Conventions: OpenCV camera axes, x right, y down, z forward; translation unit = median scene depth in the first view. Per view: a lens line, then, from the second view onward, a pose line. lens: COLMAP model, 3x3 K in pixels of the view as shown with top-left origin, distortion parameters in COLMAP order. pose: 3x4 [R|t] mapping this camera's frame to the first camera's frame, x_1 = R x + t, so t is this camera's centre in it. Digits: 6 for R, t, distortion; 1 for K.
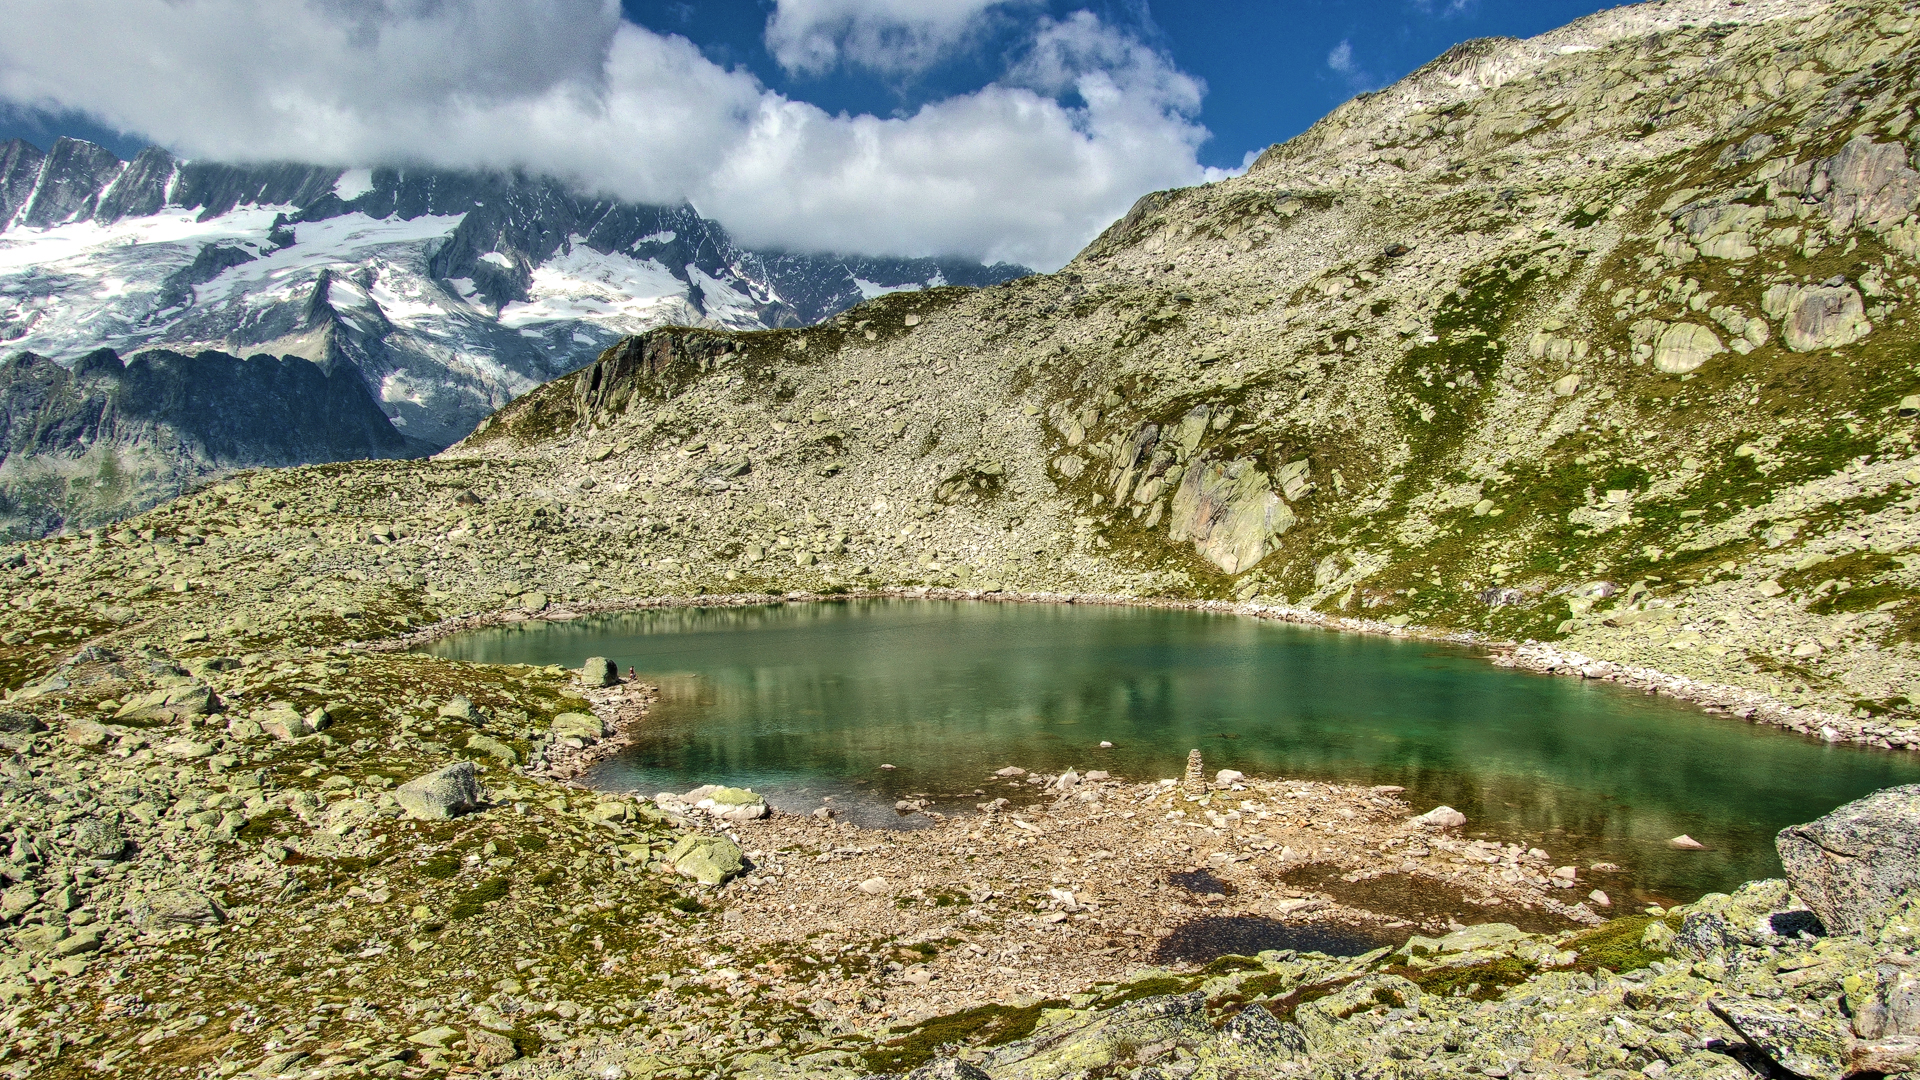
lens RADIAL K [[1205.1, 0, 961.8], [0, 1205.1, 628.8], [0, 0, 1]] dist [-0.021897, -0.000782]
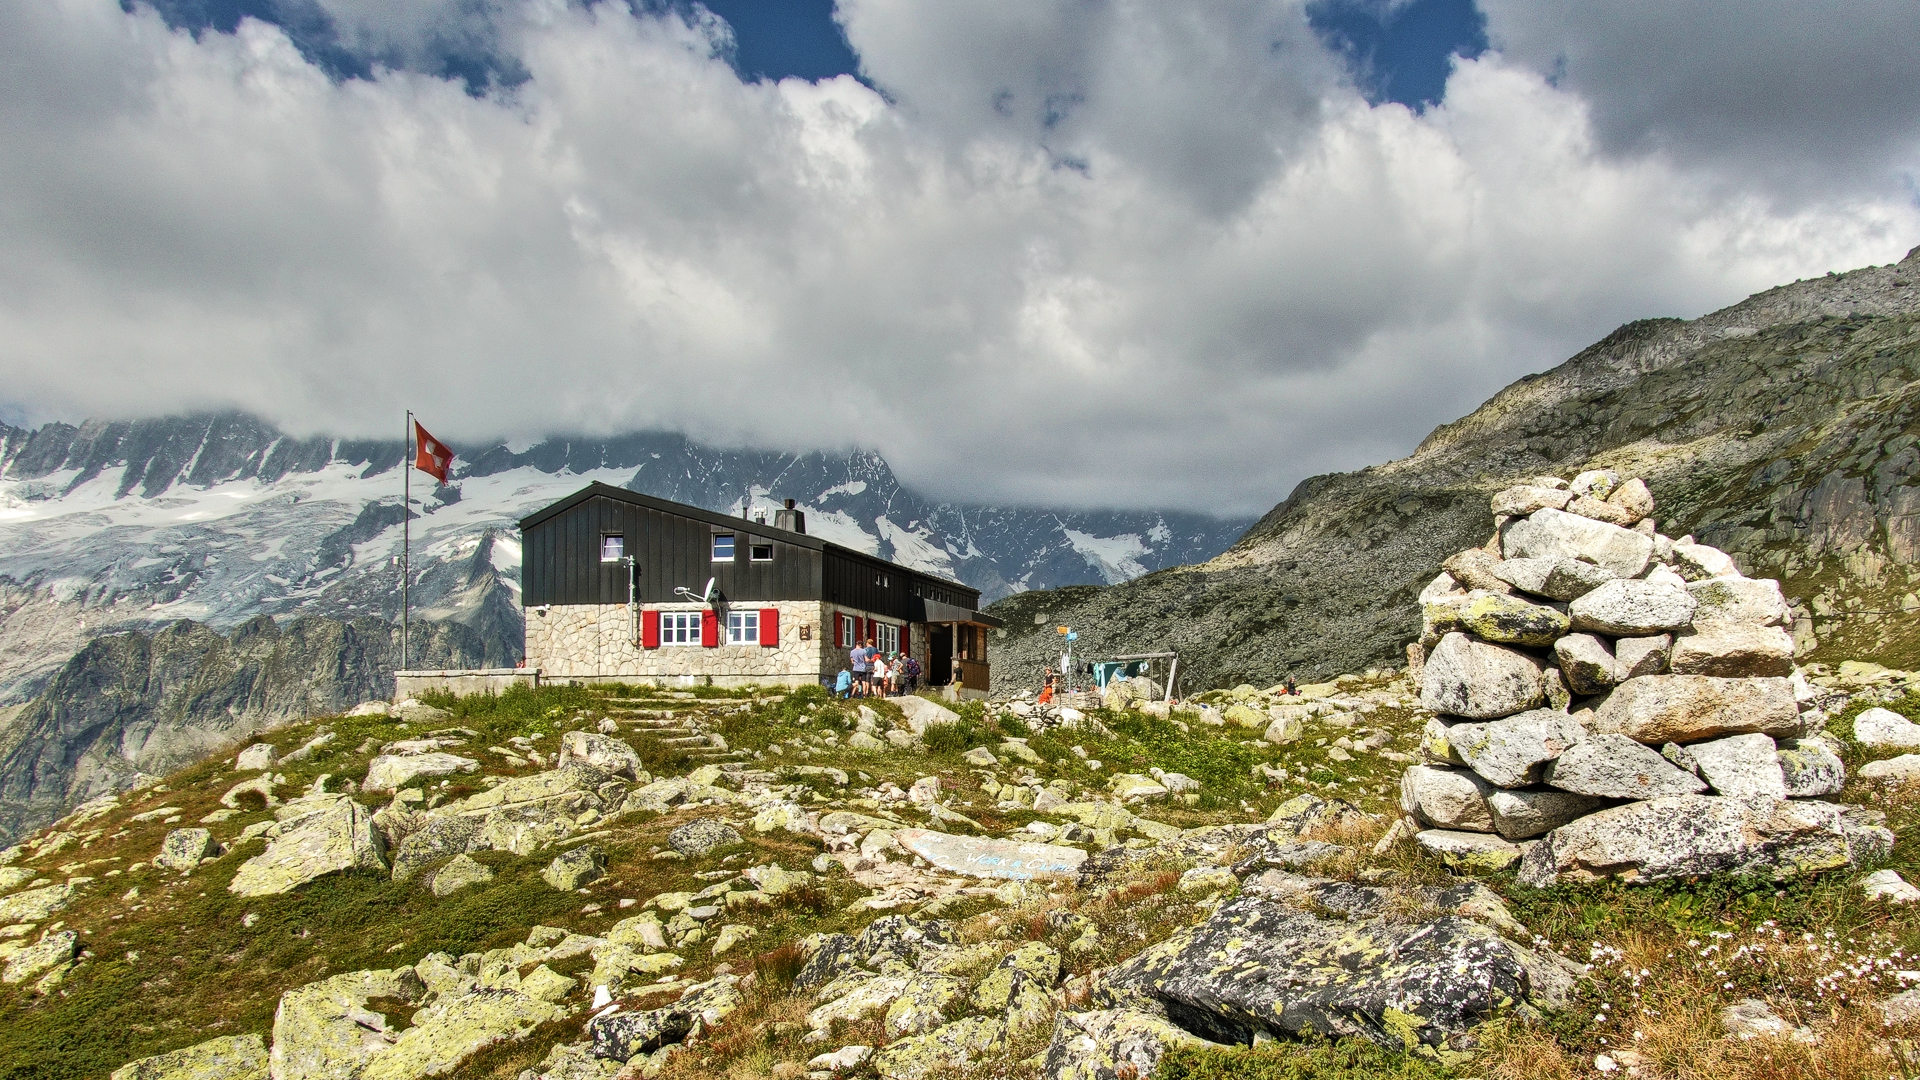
lens RADIAL K [[1568.8, 0, 1058.0], [0, 1568.8, 721.6], [0, 0, 1]] dist [-0.000039, 0.007151]
pose [[0.993066, 0.002484, -0.117530, 0.144587], [-0.019165, 0.989822, -0.141013, 0.032641], [0.115983, 0.142288, 0.983007, -0.376986]]
